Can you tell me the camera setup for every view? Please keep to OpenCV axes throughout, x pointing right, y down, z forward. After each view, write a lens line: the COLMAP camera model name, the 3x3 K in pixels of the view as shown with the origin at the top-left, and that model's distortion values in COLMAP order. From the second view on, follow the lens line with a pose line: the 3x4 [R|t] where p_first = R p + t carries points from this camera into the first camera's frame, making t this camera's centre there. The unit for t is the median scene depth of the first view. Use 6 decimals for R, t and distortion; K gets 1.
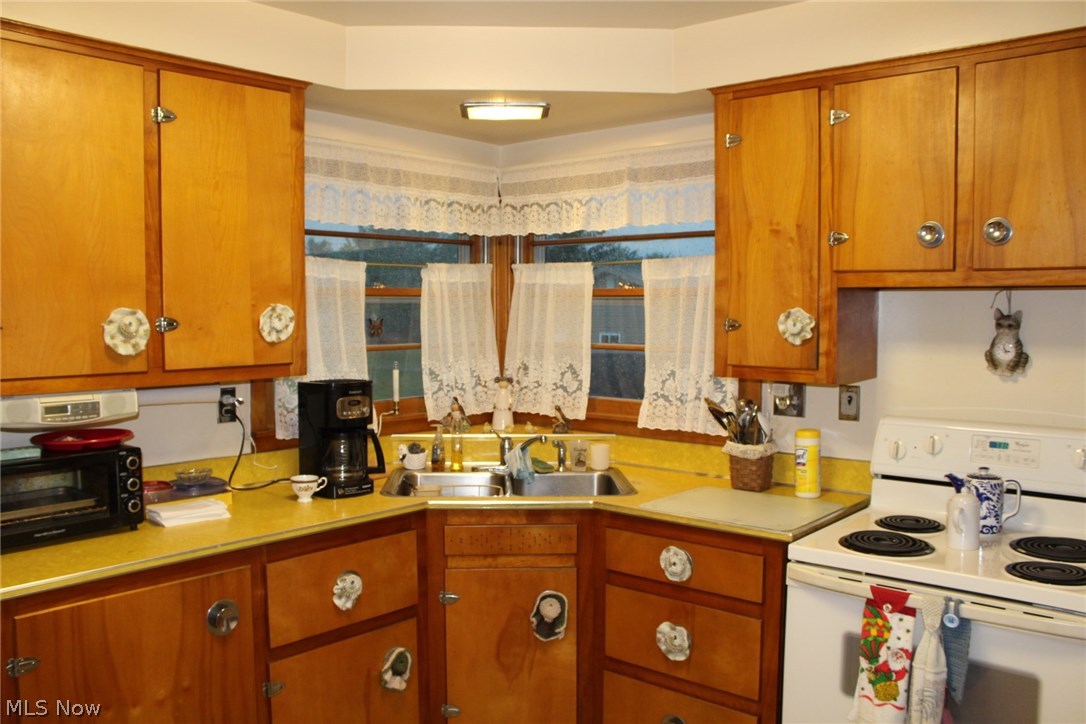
lens RADIAL K [[900.9, 0, 543.0], [0, 900.9, 362.0], [0, 0, 1]] dist [-0.131881, 0.002399]
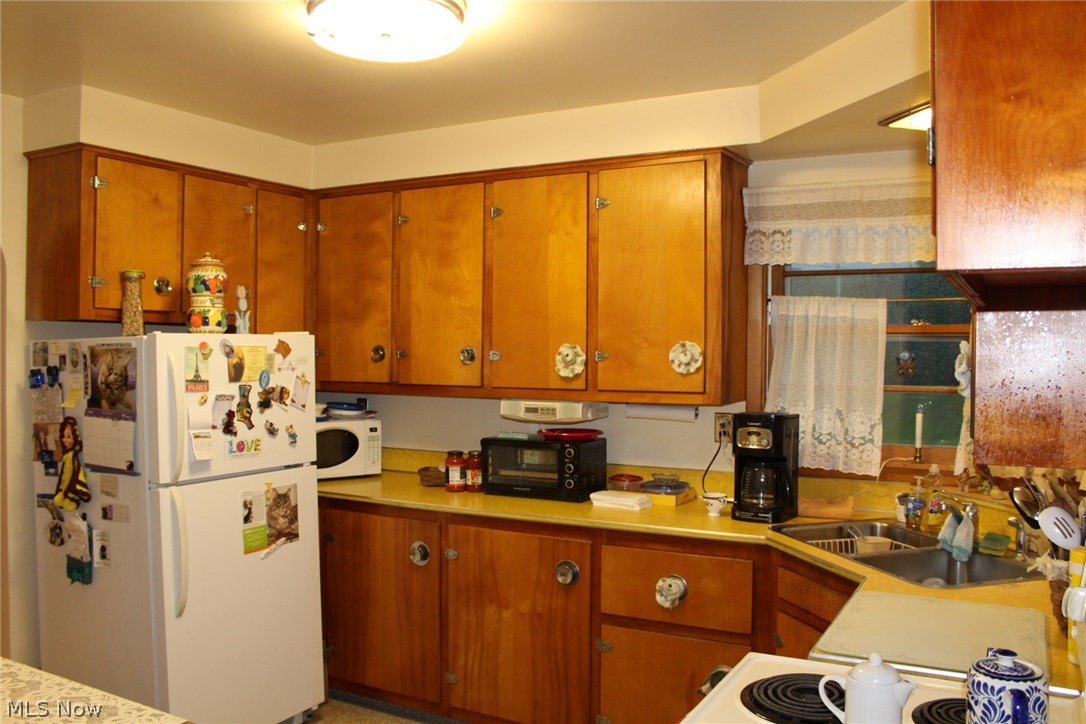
lens RADIAL K [[900.9, 0, 543.0], [0, 900.9, 362.0], [0, 0, 1]] dist [-0.131881, 0.002399]
pose [[0.208097, 0.011422, -0.978042, 0.862997], [-0.064177, 0.997937, -0.002001, -0.023953], [0.976001, 0.063184, 0.208400, 0.587106]]
